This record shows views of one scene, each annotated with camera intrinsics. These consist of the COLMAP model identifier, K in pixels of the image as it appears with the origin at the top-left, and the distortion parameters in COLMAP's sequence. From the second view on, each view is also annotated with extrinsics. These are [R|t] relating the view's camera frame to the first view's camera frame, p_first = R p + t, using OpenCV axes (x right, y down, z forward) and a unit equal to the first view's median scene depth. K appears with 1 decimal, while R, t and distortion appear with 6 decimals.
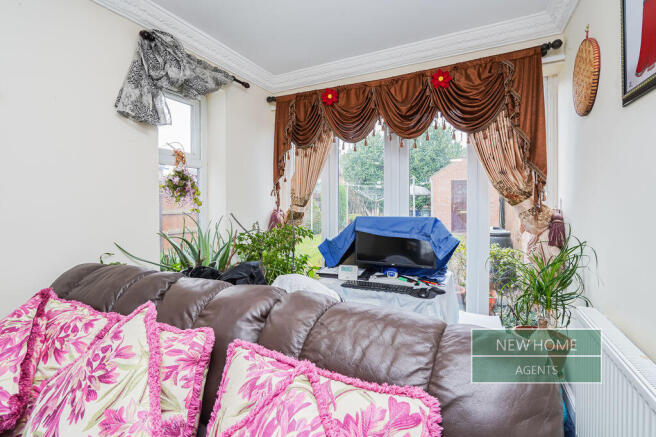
lens RADIAL K [[312.4, 0, 328.5], [0, 312.4, 212.4], [0, 0, 1]] dist [-0.001113, -0.000108]
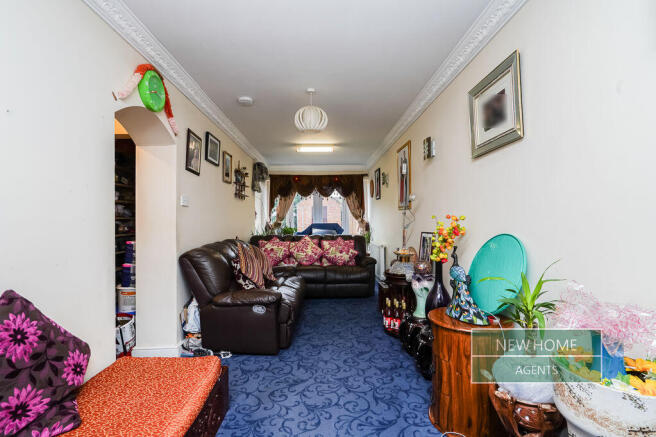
lens RADIAL K [[312.4, 0, 327.3], [0, 312.4, 219.7], [0, 0, 1]] dist [-0.001113, -0.000108]
pose [[0.883697, -0.005245, 0.468030, -1.133334], [0.012805, 0.999834, -0.012972, 0.013896], [-0.467884, 0.017456, 0.883617, -1.639708]]
